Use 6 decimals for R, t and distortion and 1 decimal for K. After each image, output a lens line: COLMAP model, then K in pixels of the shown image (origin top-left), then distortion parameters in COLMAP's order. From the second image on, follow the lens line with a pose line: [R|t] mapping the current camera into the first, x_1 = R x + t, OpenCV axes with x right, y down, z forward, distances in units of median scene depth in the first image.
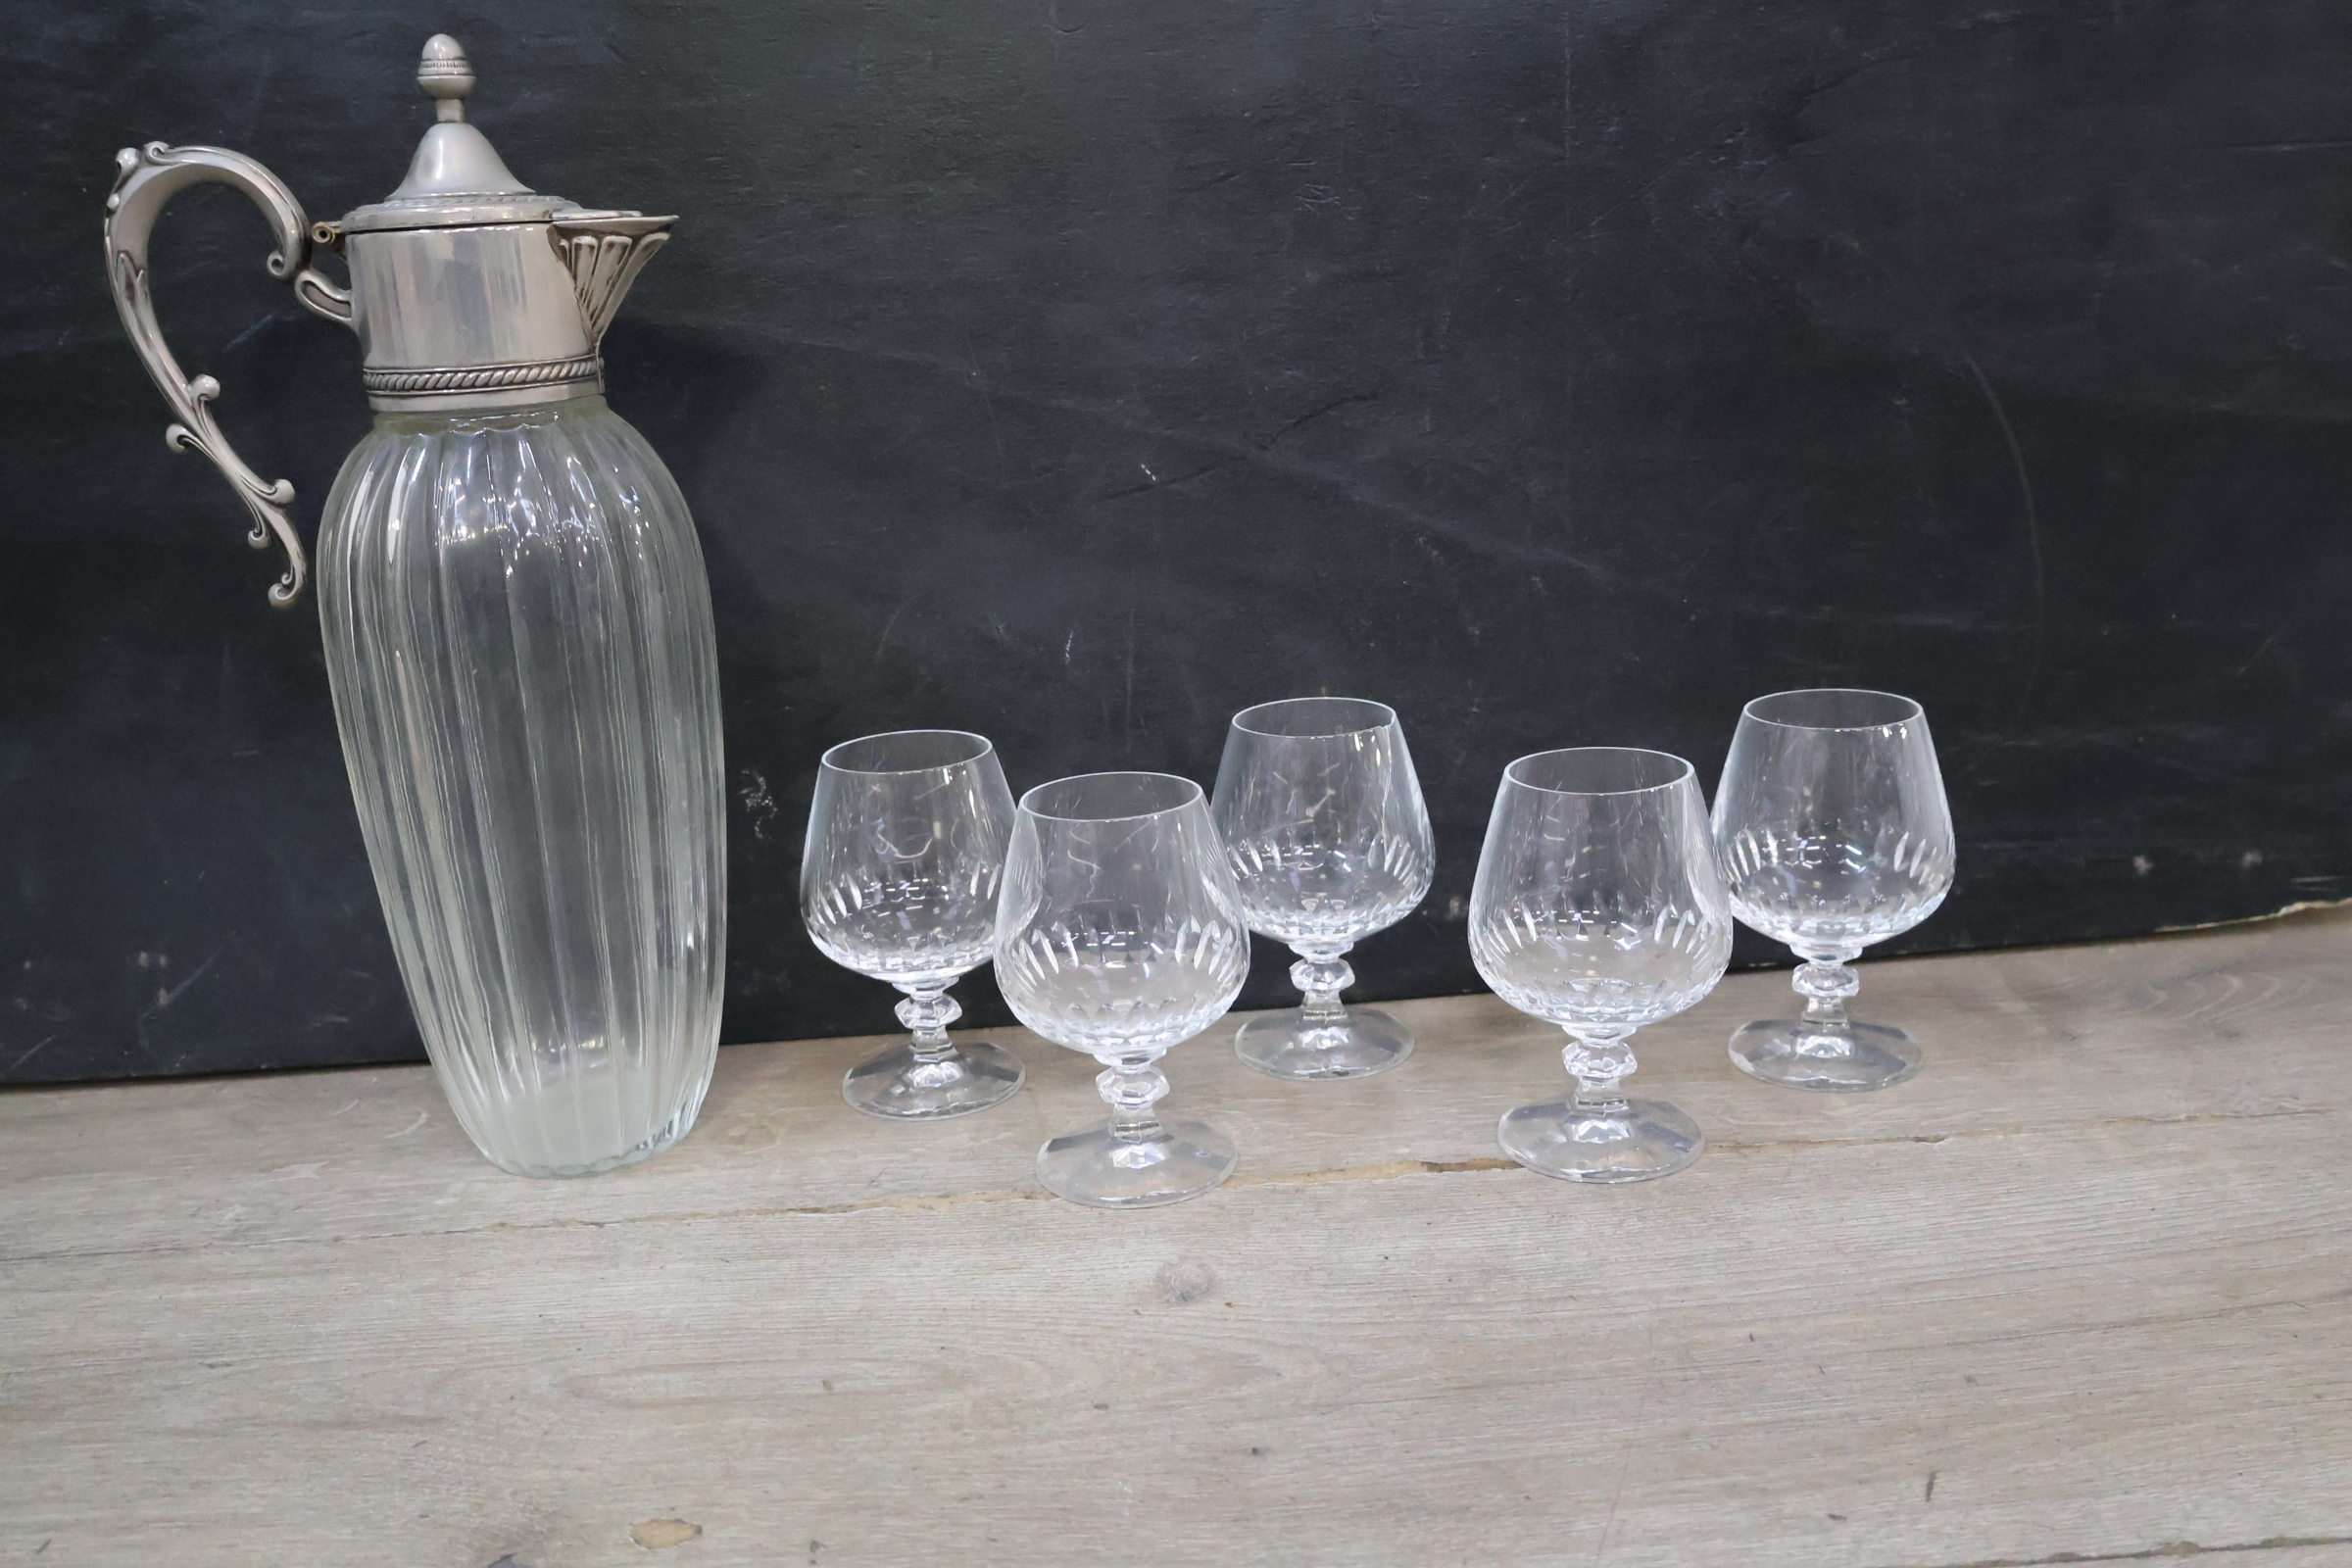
lens RADIAL K [[2240.3, 0, 1165.2], [0, 2240.3, 771.8], [0, 0, 1]] dist [0.007030, 0.000000]
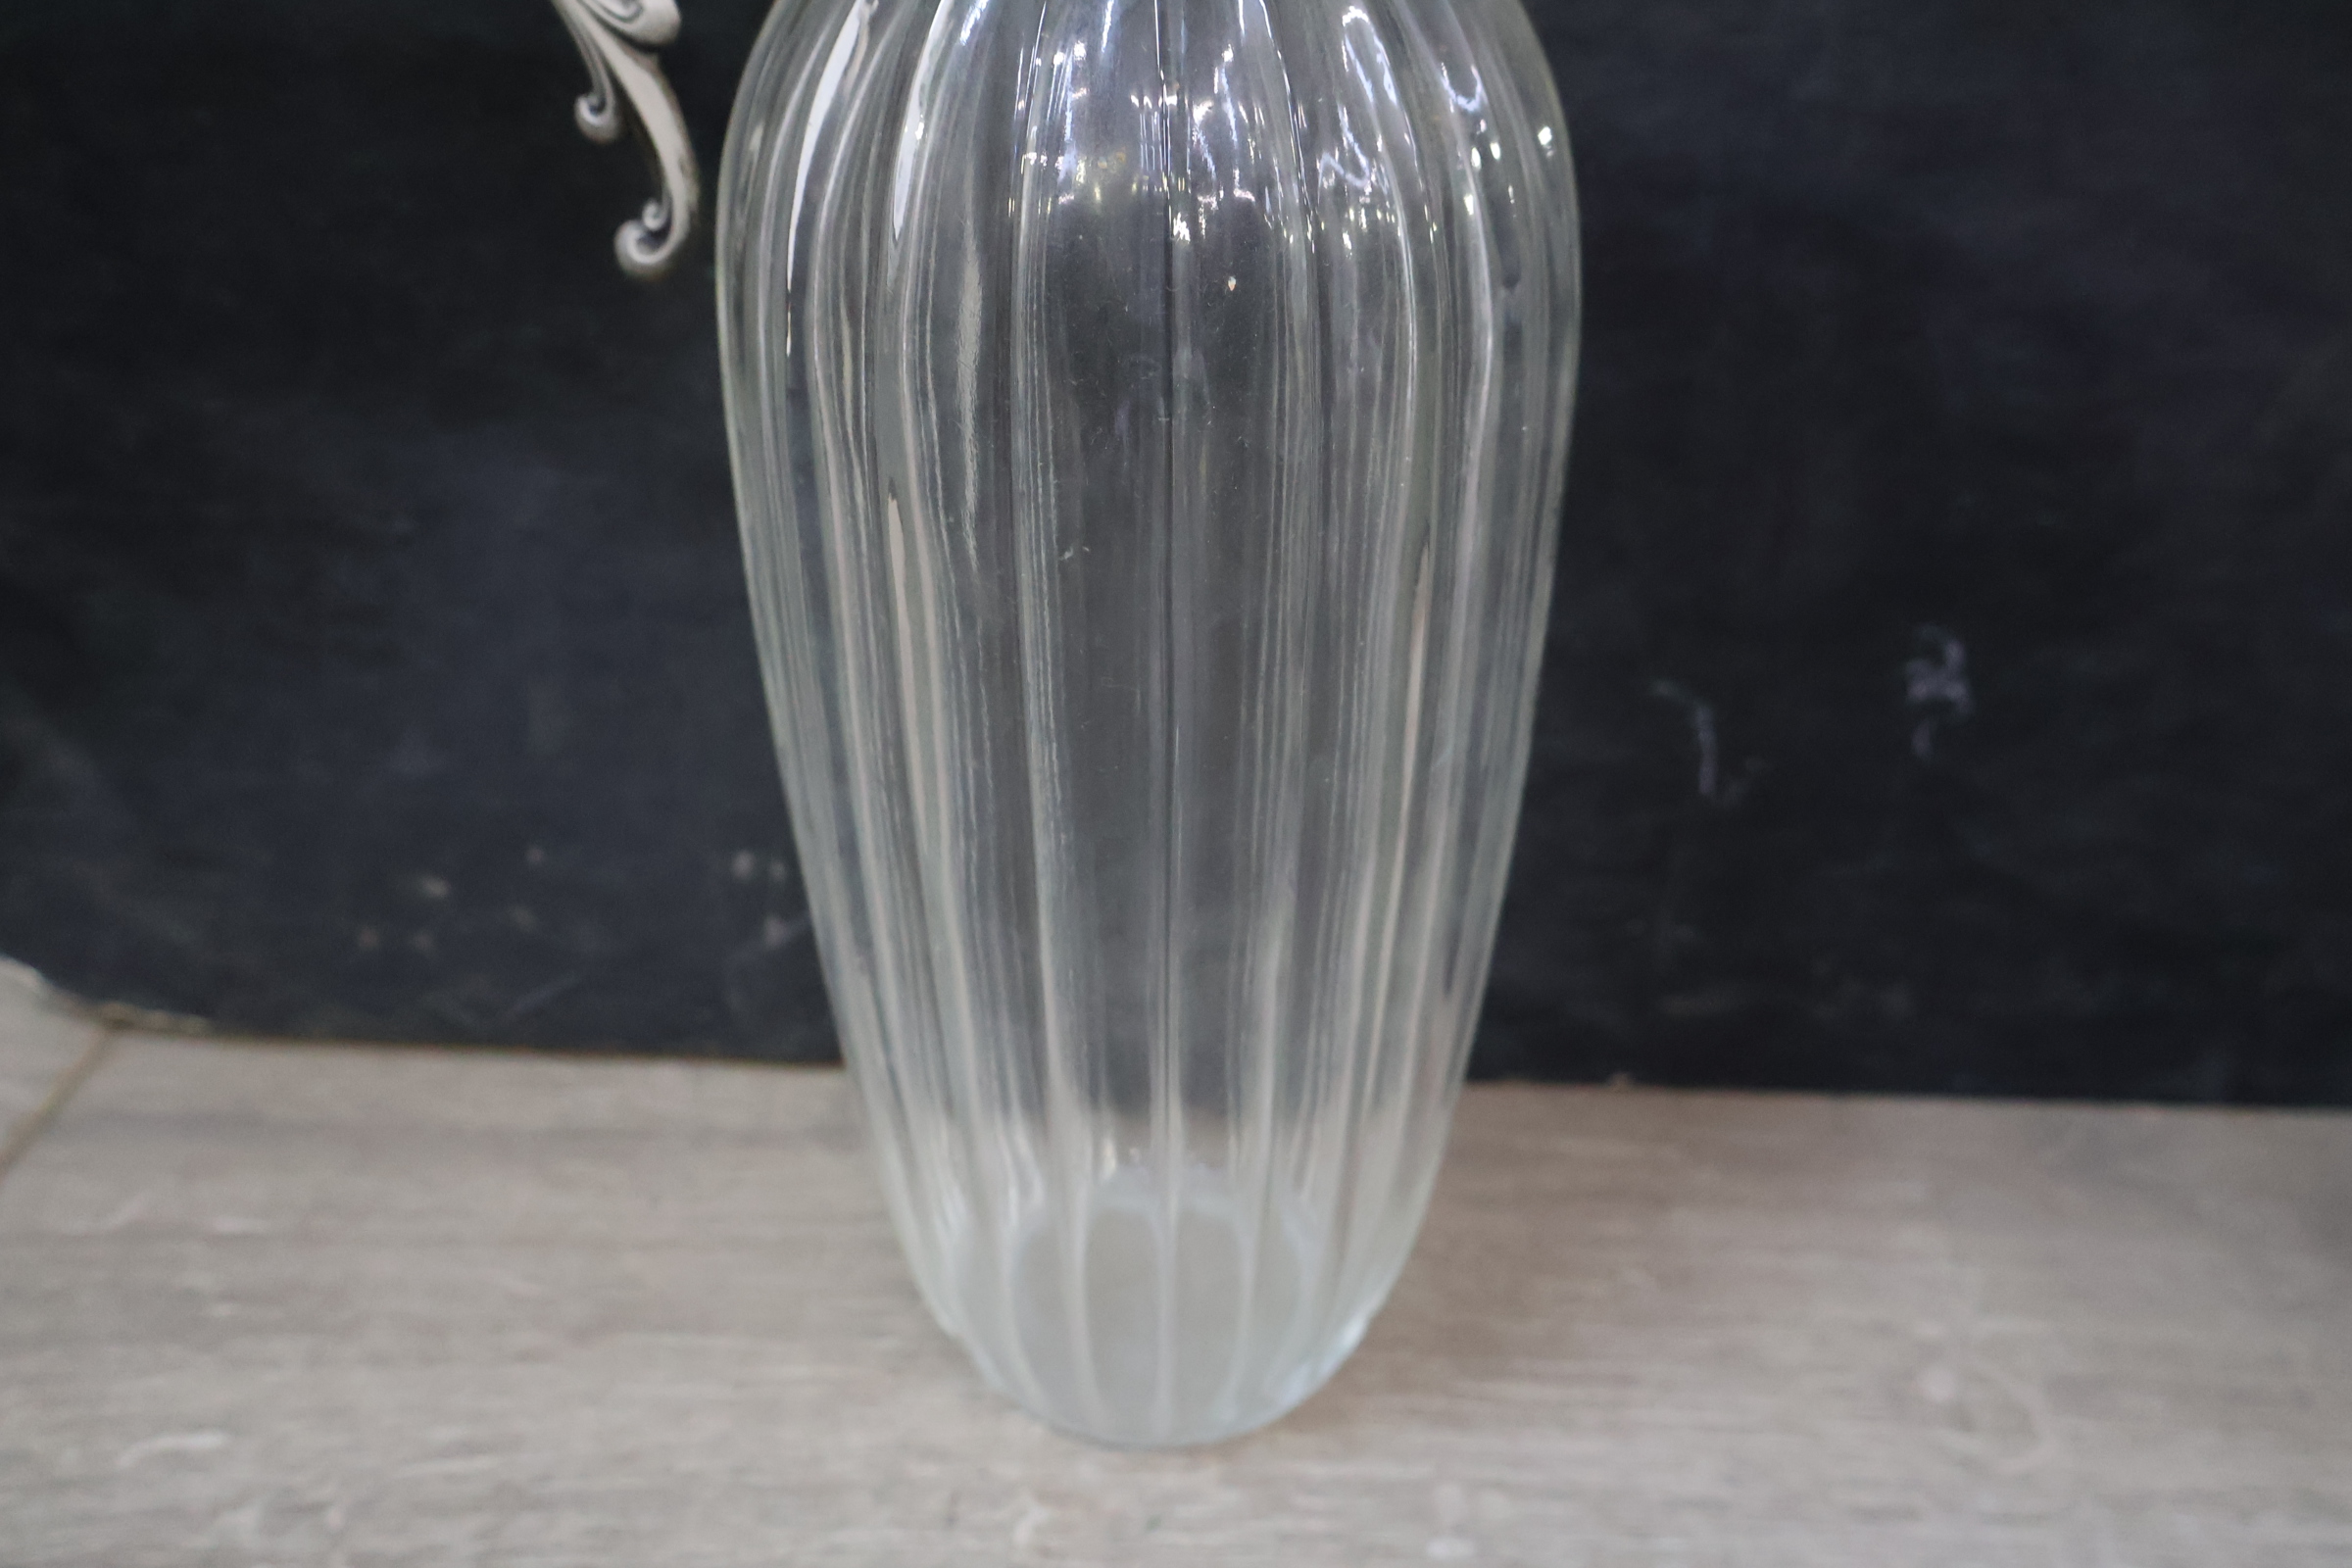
lens RADIAL K [[2240.3, 0, 1159.3], [0, 2240.3, 783.2], [0, 0, 1]] dist [0.007030, 0.000000]
pose [[0.979593, 0.152742, -0.130639, -0.223865], [-0.110115, 0.951605, 0.286918, -0.122338], [0.168142, -0.266678, 0.949005, 0.579293]]
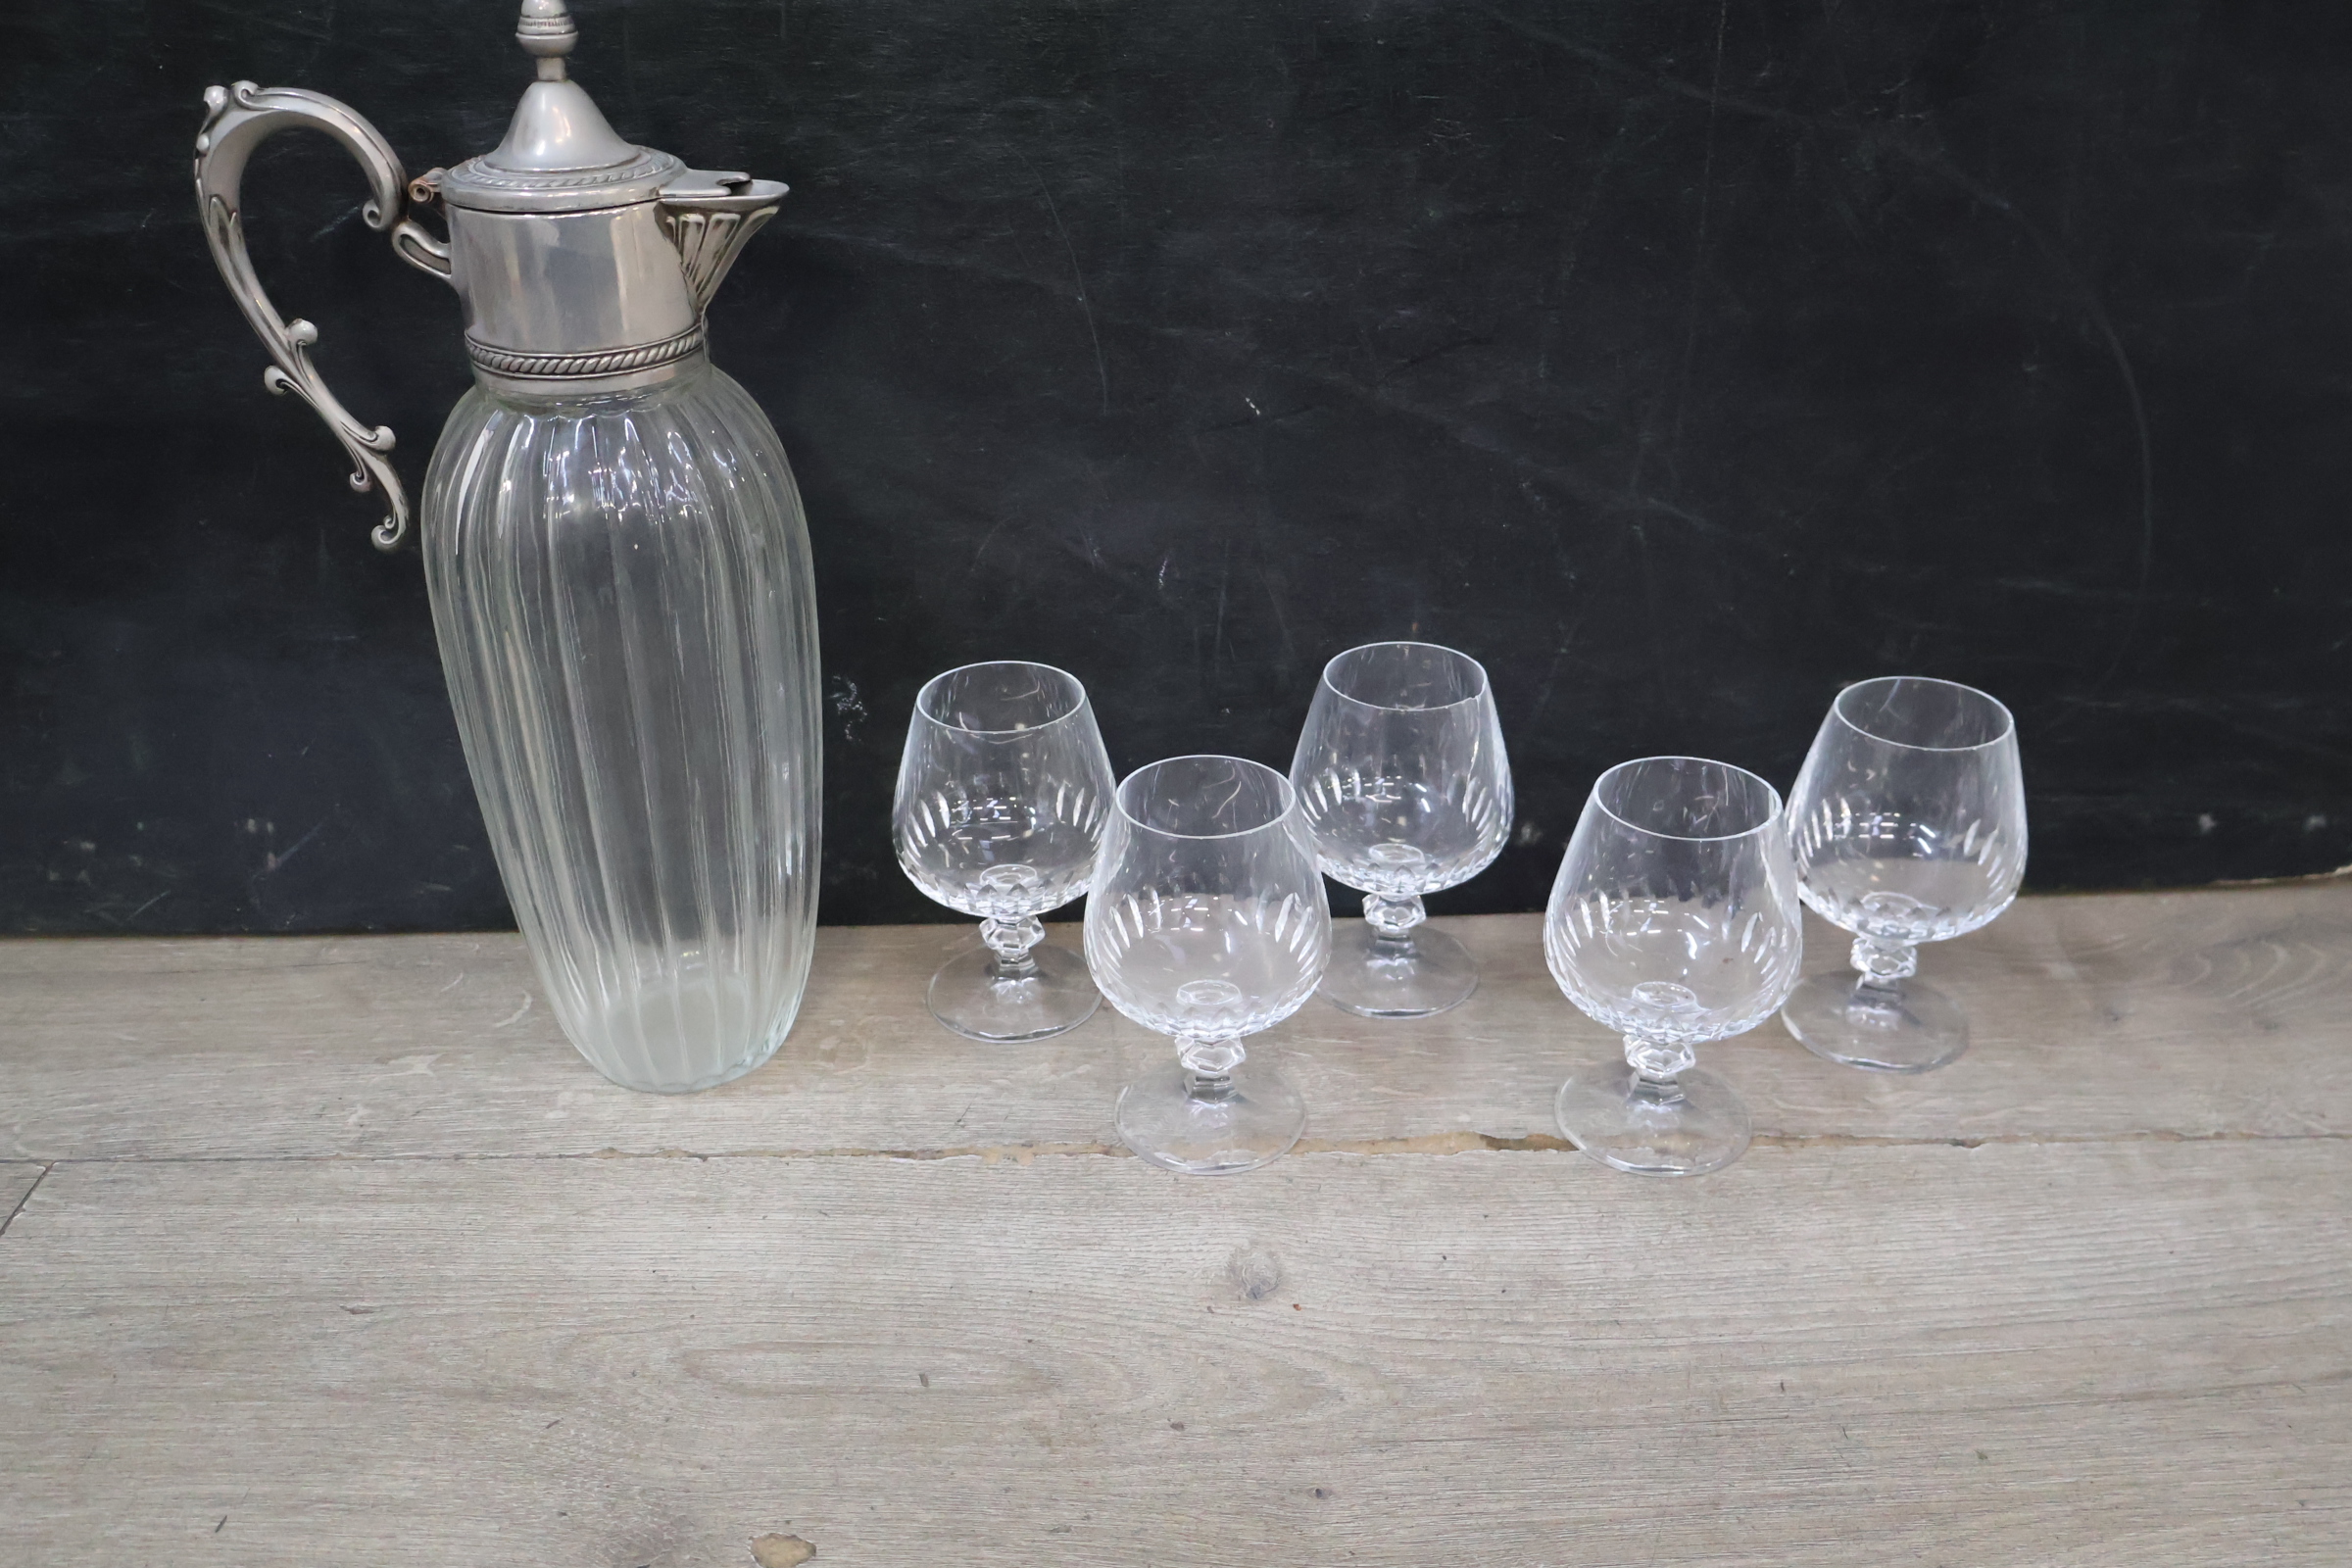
lens RADIAL K [[2240.3, 0, 1167.6], [0, 2240.3, 788.9], [0, 0, 1]] dist [0.007030, 0.000000]
pose [[0.998730, 0.050033, -0.005880, -0.035456], [-0.047499, 0.974125, 0.220964, -0.215275], [0.016783, -0.220404, 0.975264, 0.006923]]
